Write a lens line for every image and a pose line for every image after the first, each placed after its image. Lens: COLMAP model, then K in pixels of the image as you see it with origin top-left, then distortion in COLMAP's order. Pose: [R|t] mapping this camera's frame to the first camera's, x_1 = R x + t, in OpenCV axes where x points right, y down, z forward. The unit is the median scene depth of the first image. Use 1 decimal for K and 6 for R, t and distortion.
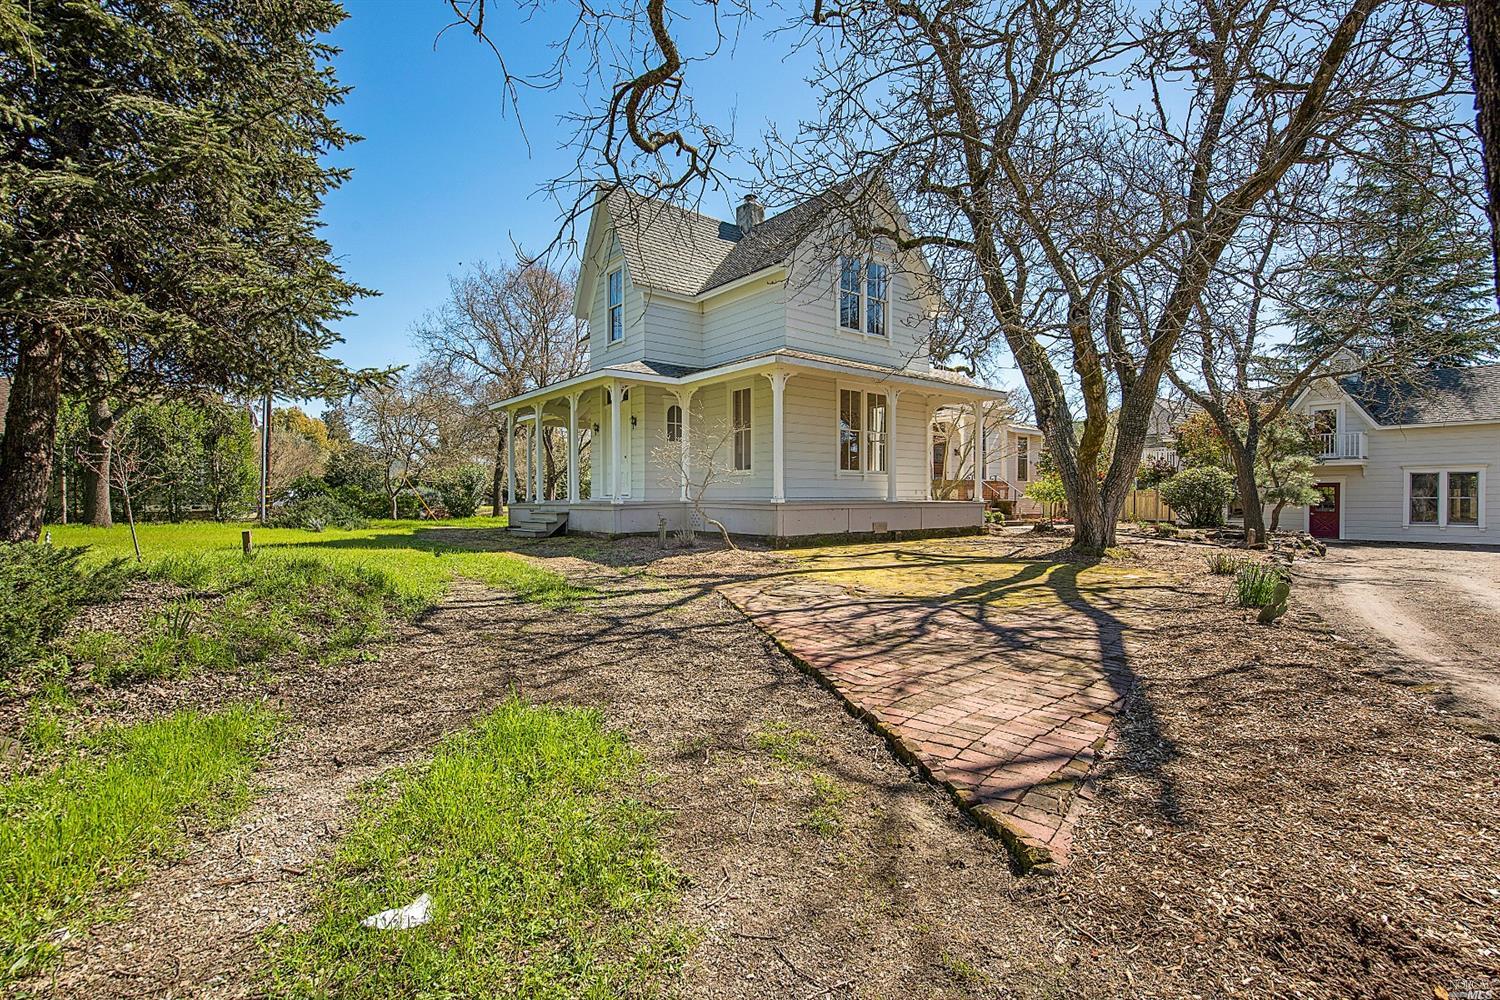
lens RADIAL K [[732.6, 0, 748.3], [0, 732.6, 498.4], [0, 0, 1]] dist [0.000650, -0.000039]
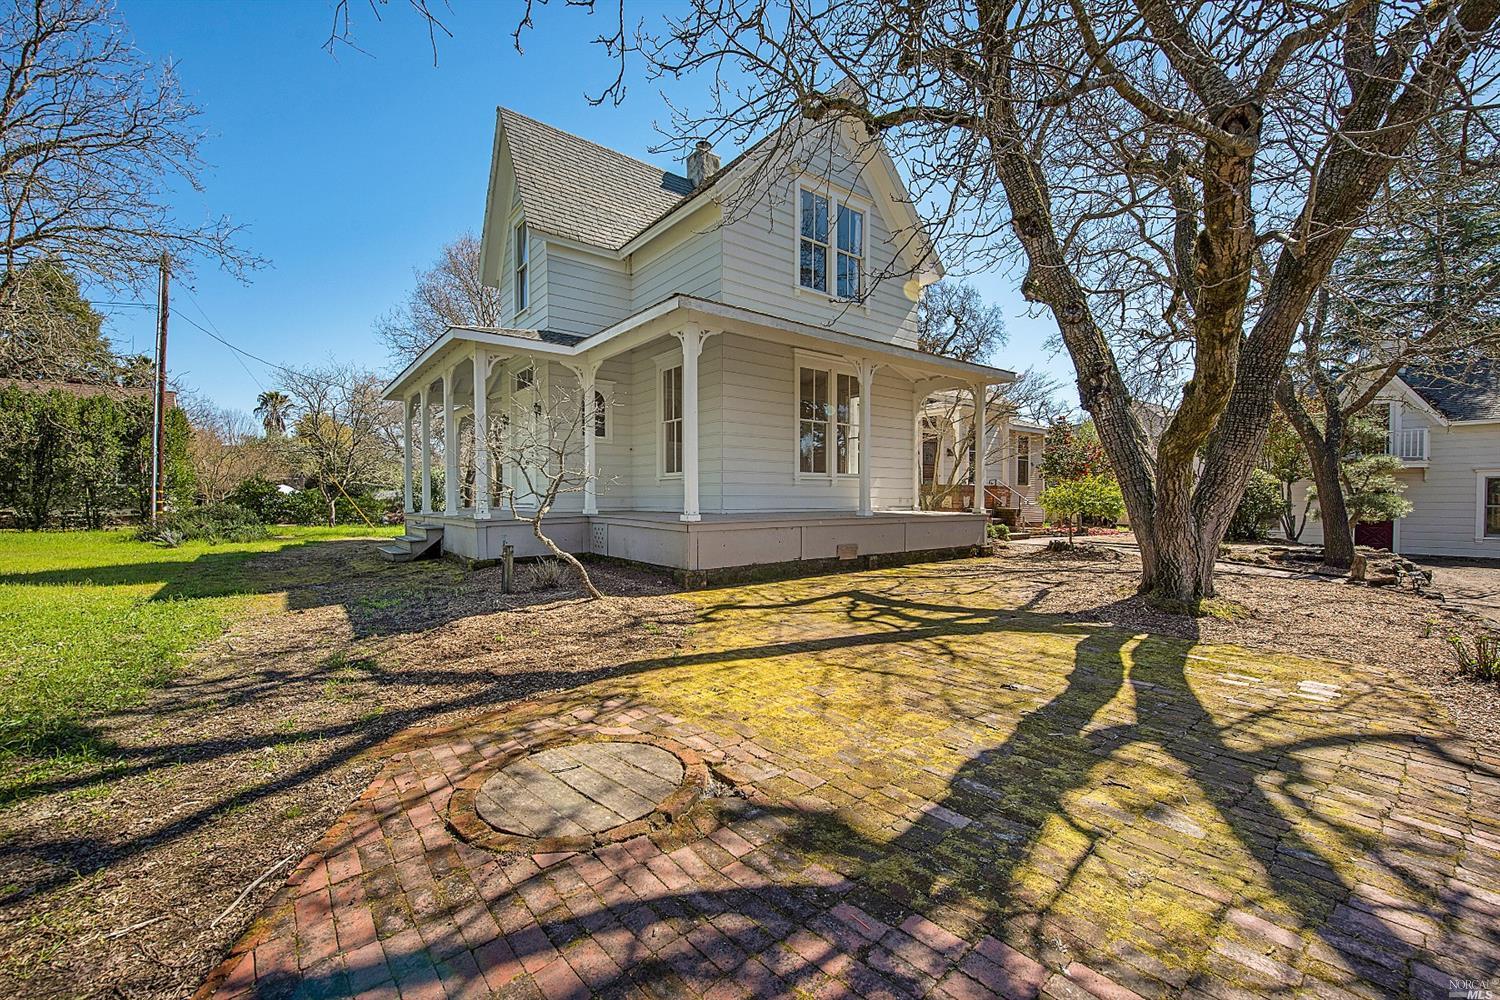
lens RADIAL K [[650.1, 0, 752.7], [0, 650.1, 504.9], [0, 0, 1]] dist [0.000393, -0.000010]
pose [[0.999937, 0.001737, -0.011129, 0.079079], [-0.001623, 0.999946, 0.010225, -0.011022], [0.011146, -0.010206, 0.999886, 0.301024]]
